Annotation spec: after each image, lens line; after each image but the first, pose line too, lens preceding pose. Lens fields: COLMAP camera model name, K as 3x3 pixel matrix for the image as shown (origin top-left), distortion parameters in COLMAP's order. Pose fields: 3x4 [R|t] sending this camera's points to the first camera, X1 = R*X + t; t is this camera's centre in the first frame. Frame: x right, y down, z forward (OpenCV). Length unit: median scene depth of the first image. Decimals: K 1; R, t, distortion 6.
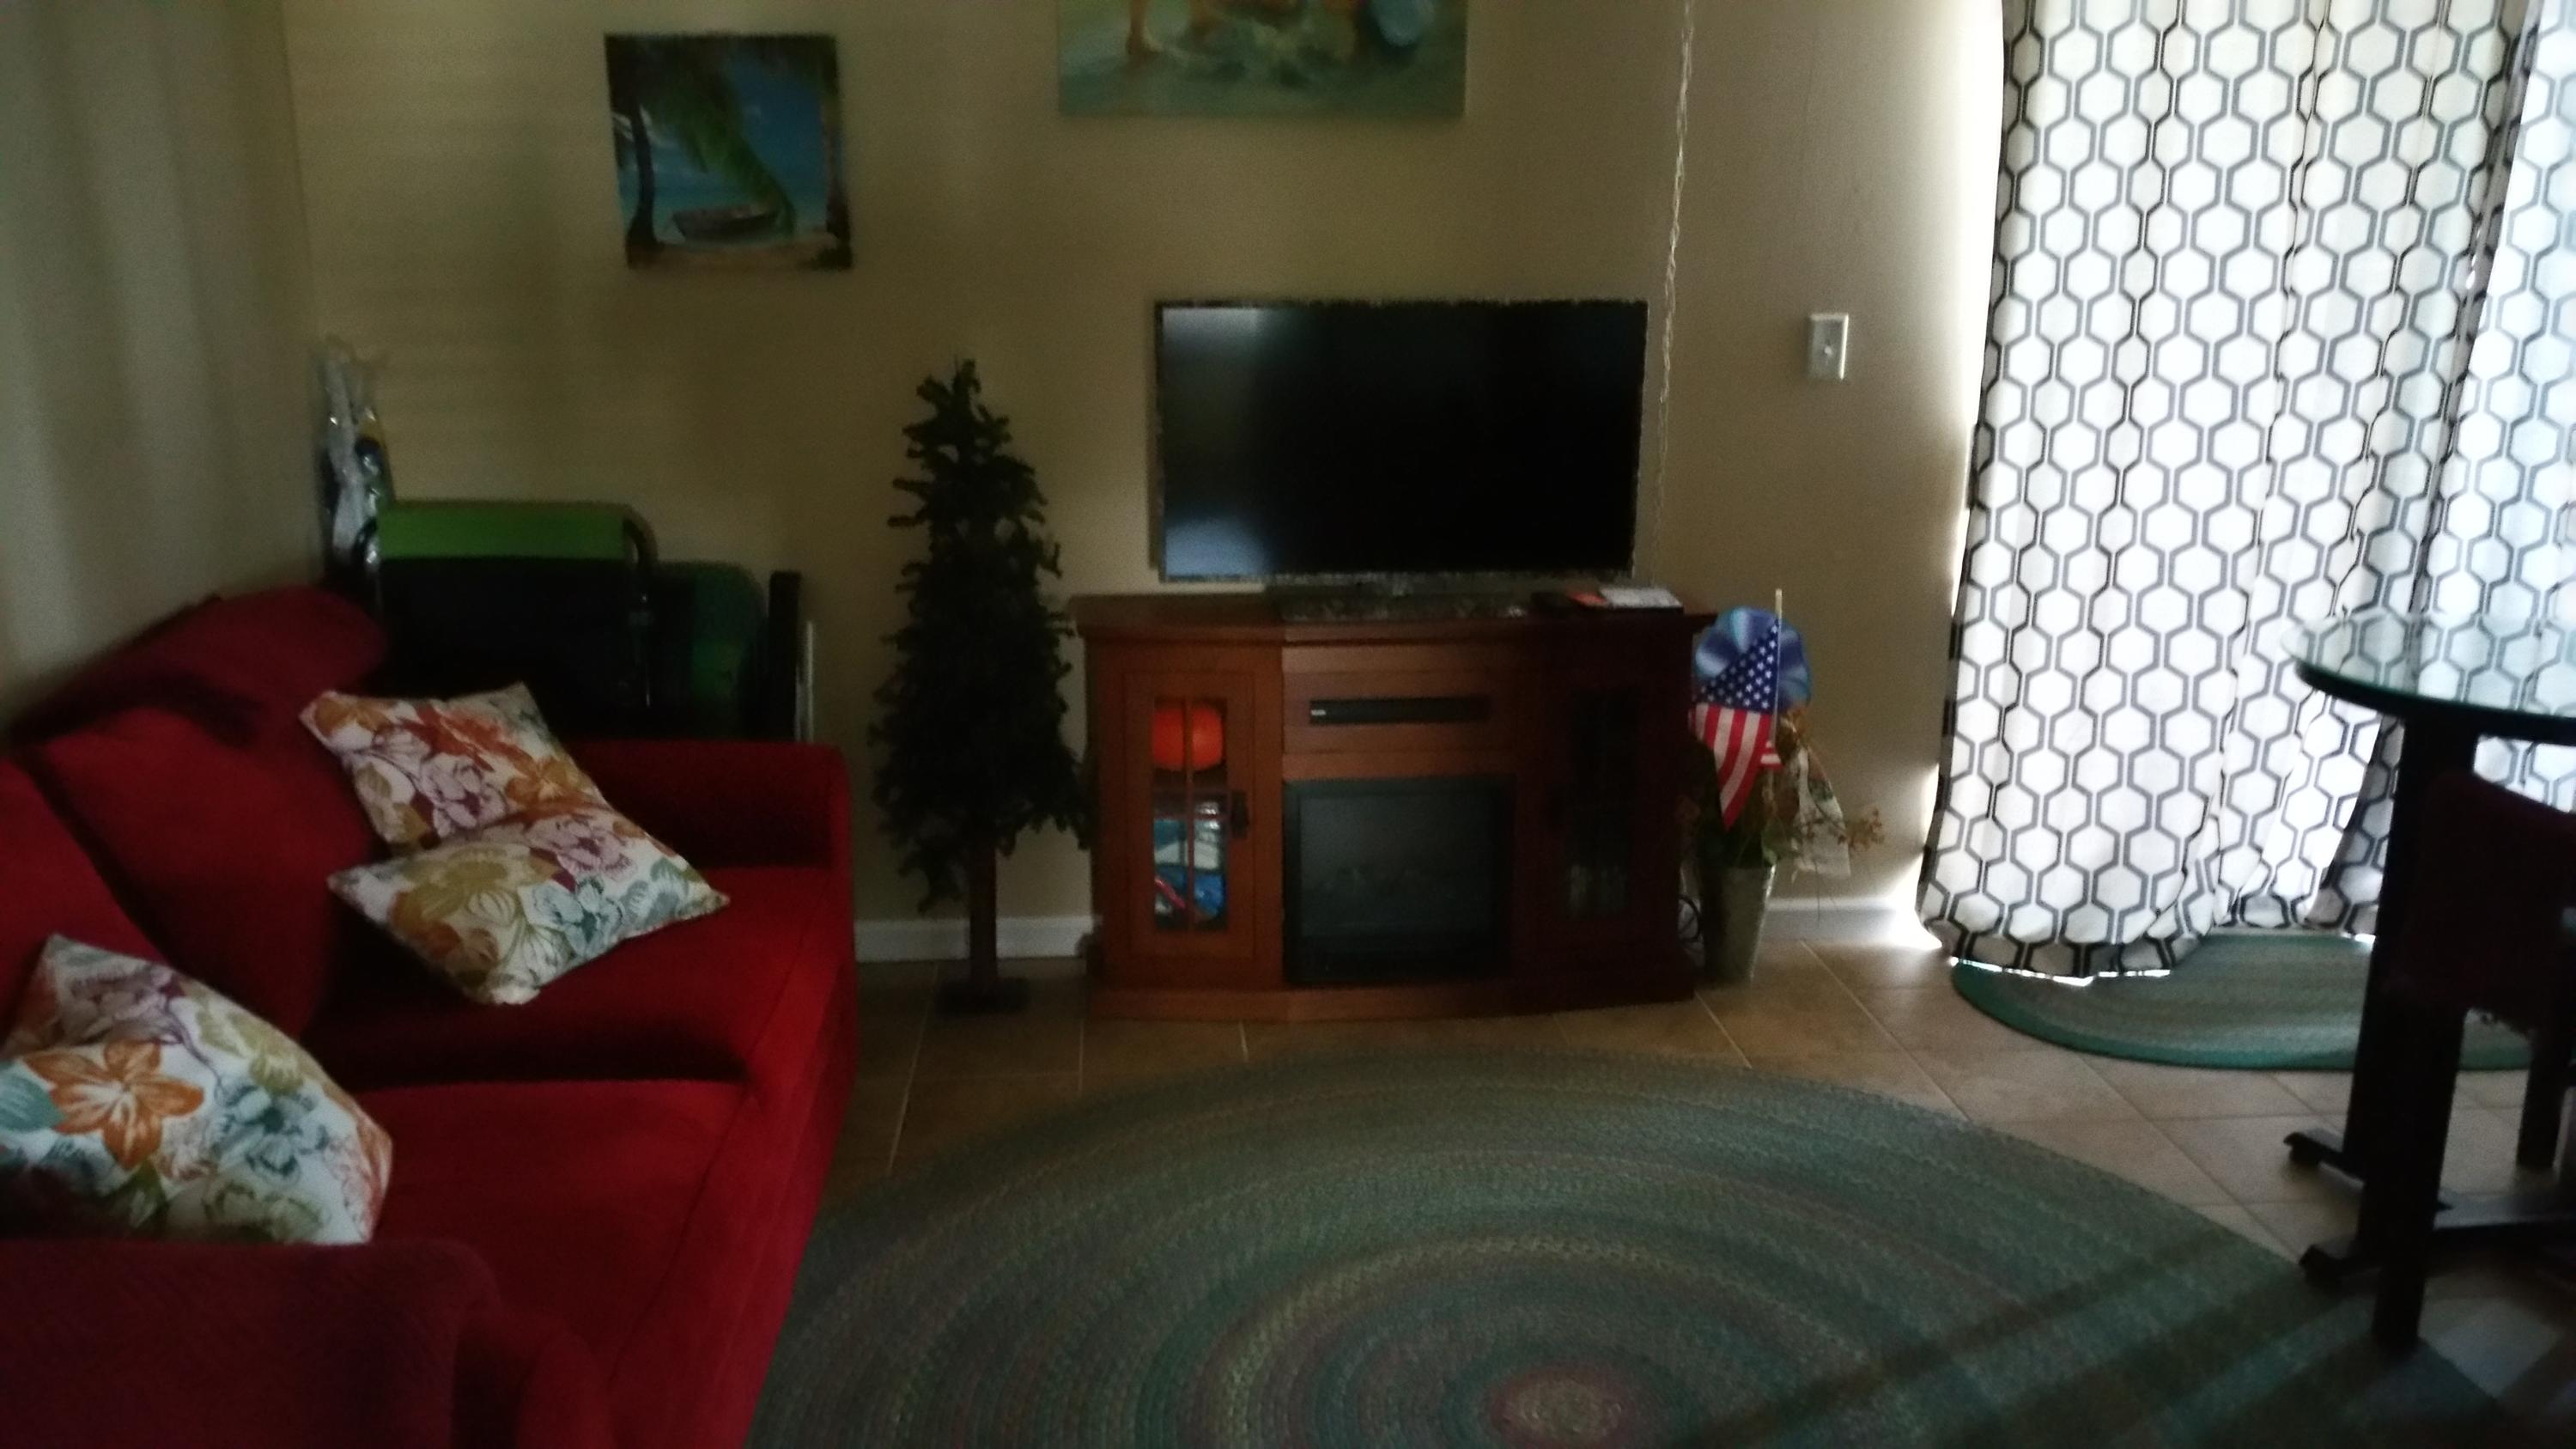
lens RADIAL K [[2079.2, 0, 1267.7], [0, 2079.2, 769.2], [0, 0, 1]] dist [0.168295, -0.330772]
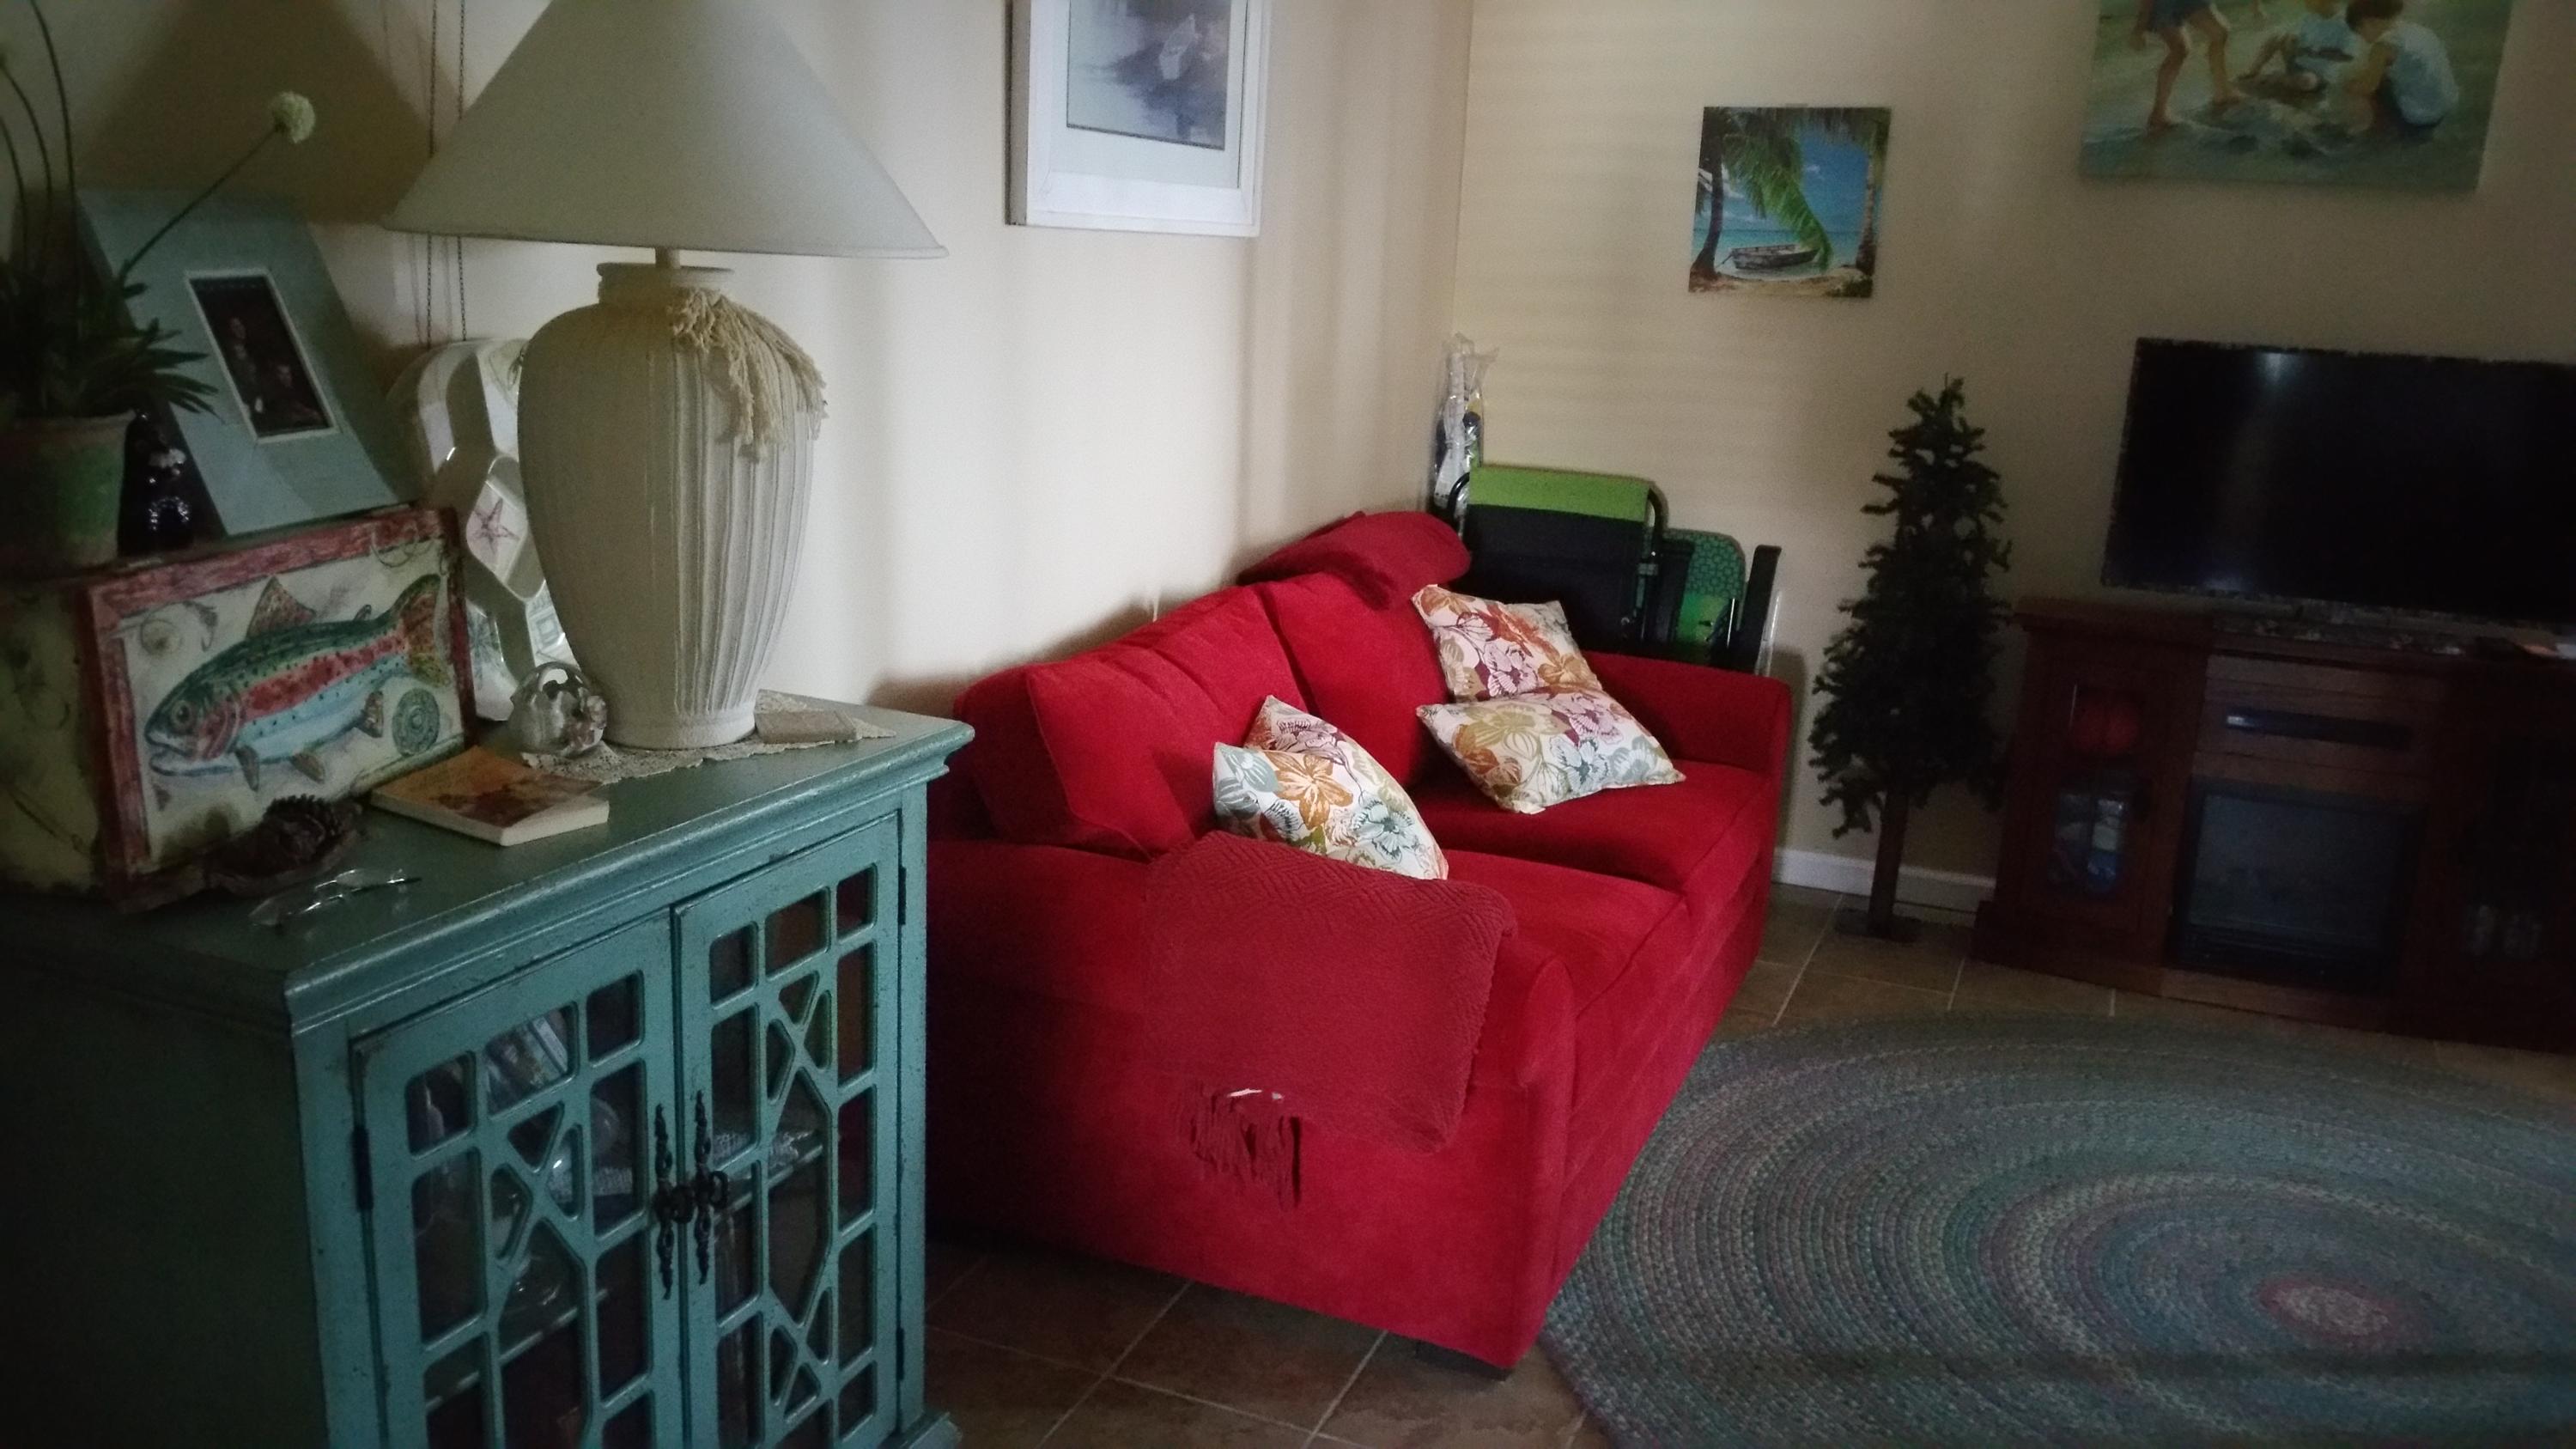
lens RADIAL K [[2099.4, 0, 1237.7], [0, 2099.4, 771.1], [0, 0, 1]] dist [0.121554, -0.222203]
pose [[0.886133, 0.152741, -0.437536, 0.053671], [-0.159598, 0.986952, 0.021307, 0.059111], [0.435082, 0.050949, 0.898948, -0.230344]]
